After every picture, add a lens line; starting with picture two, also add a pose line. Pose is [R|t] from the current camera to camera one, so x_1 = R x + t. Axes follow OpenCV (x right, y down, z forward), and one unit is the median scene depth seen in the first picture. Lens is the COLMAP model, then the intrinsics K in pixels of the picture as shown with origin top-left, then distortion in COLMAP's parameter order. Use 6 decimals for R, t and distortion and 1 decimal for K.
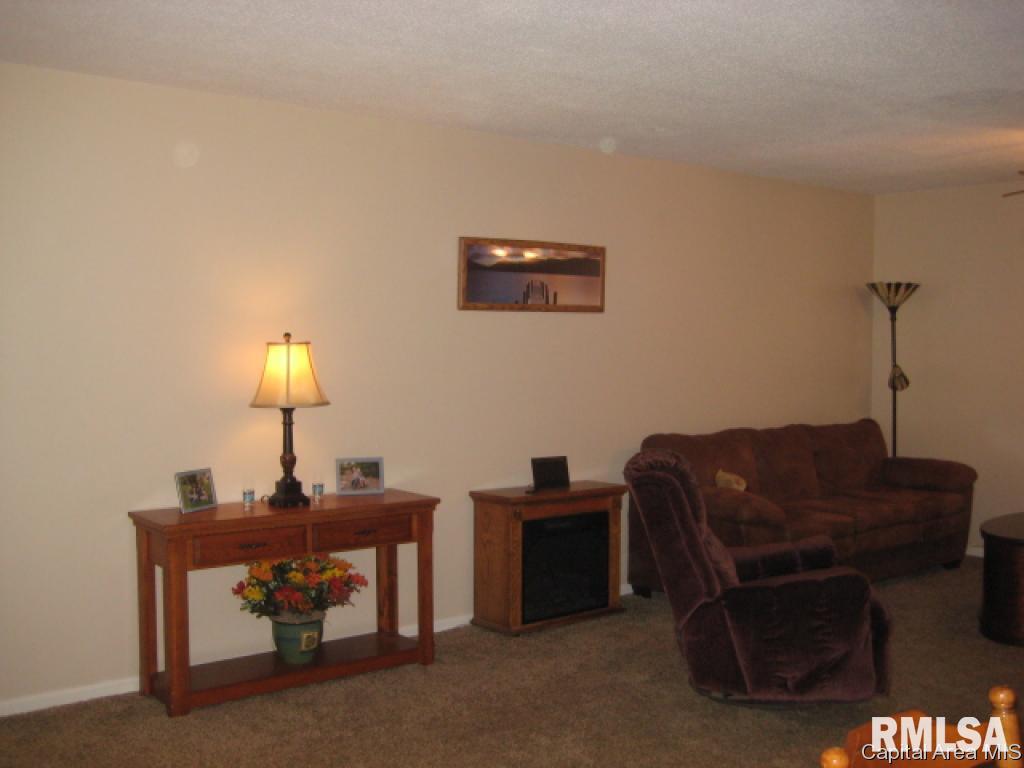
lens RADIAL K [[1077.8, 0, 512.0], [0, 1077.8, 384.0], [0, 0, 1]] dist [-0.149885, 0.192674]
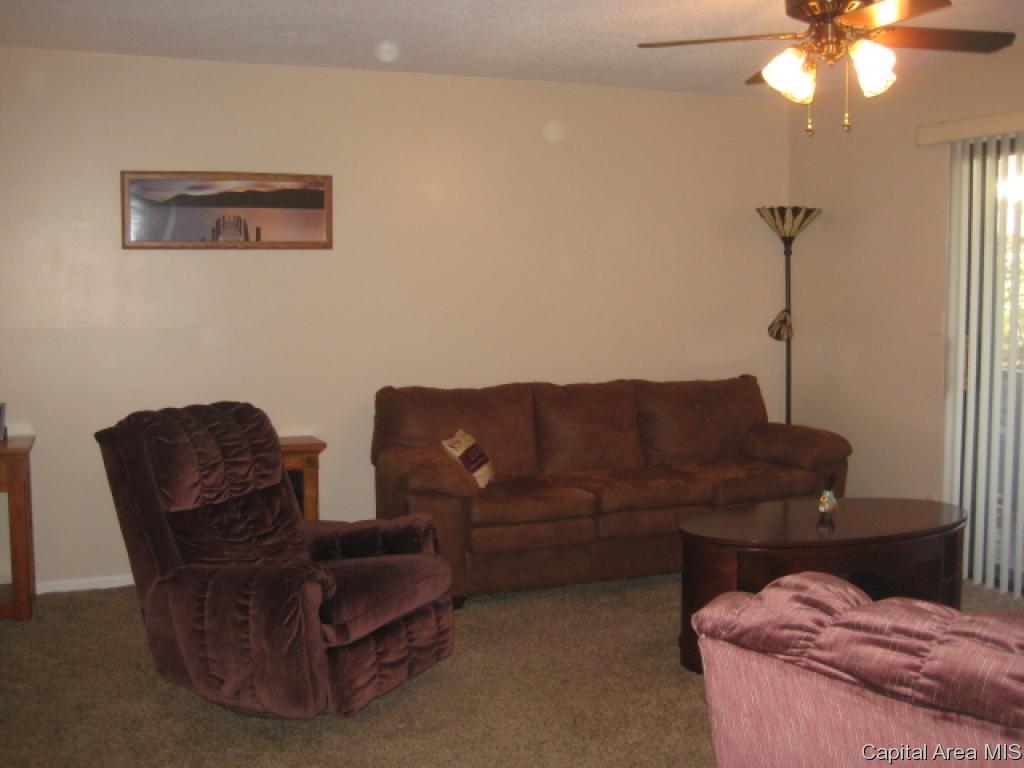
lens RADIAL K [[1077.8, 0, 512.0], [0, 1077.8, 384.0], [0, 0, 1]] dist [-0.149885, 0.192674]
pose [[0.954417, 0.020212, -0.297791, 0.495925], [-0.006710, 0.998905, 0.046295, 0.003156], [0.298401, -0.042187, 0.953508, 0.194784]]
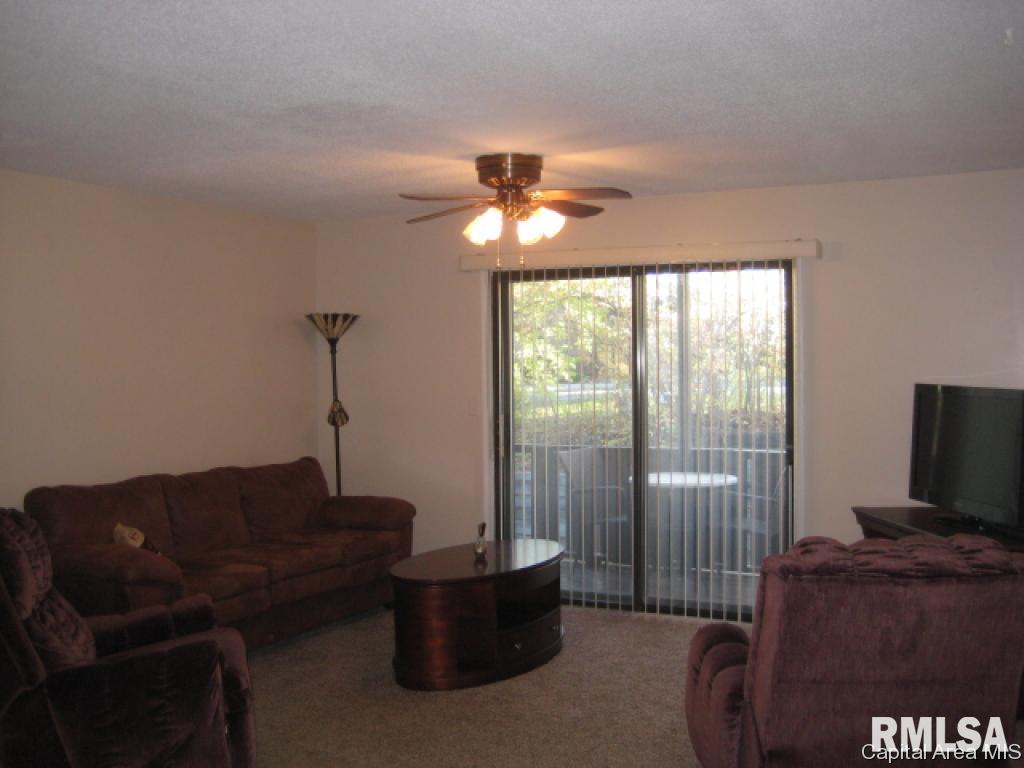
lens RADIAL K [[1077.8, 0, 512.0], [0, 1077.8, 384.0], [0, 0, 1]] dist [-0.149885, 0.192674]
pose [[0.916099, -0.021518, 0.400375, 0.145770], [0.034932, 0.999045, -0.026235, -0.001263], [-0.399429, 0.038020, 0.915976, 0.058780]]
